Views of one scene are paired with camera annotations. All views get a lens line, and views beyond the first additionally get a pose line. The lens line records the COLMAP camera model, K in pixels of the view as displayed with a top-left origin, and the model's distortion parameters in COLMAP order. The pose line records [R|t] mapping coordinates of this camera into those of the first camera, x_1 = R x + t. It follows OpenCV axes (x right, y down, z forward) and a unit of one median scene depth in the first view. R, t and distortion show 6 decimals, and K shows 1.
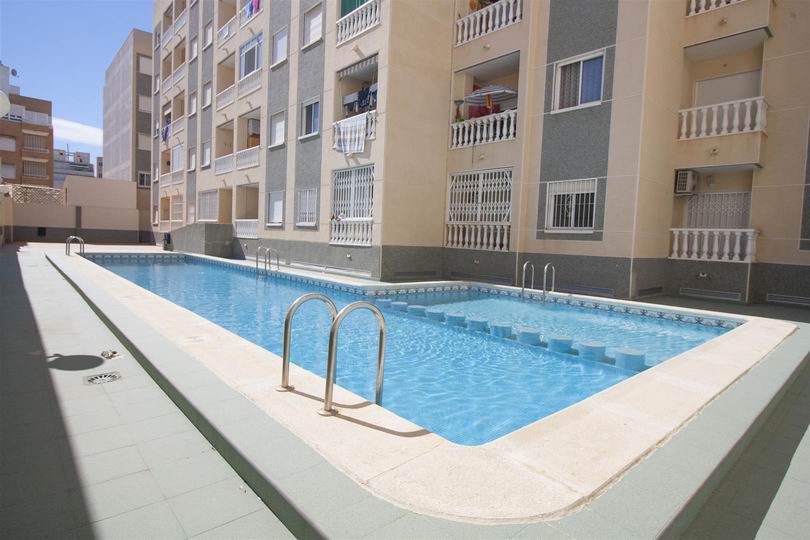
lens RADIAL K [[434.2, 0, 405.1], [0, 434.2, 267.5], [0, 0, 1]] dist [-0.001145, -0.000074]
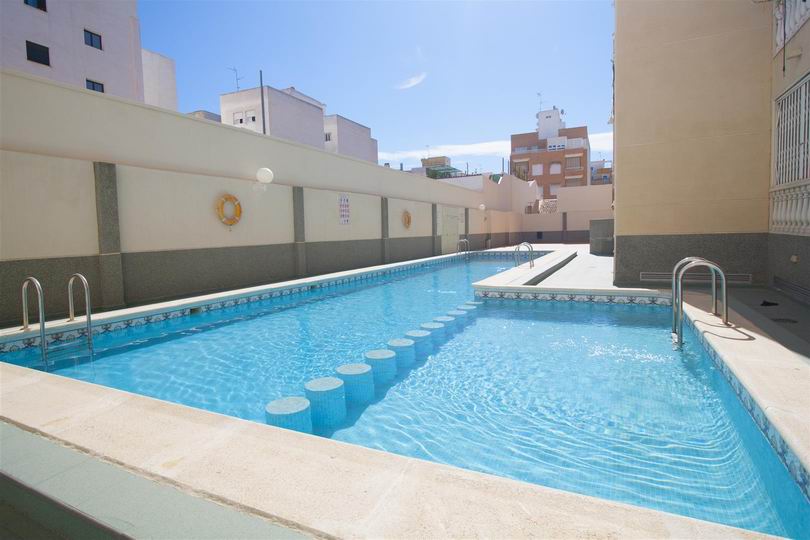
lens RADIAL K [[434.2, 0, 404.8], [0, 434.2, 266.3], [0, 0, 1]] dist [-0.001145, -0.000074]
pose [[0.371805, 0.016961, -0.928156, 0.127261], [-0.015072, 0.999812, 0.012232, -0.000921], [0.928188, 0.009442, 0.371991, 0.093833]]
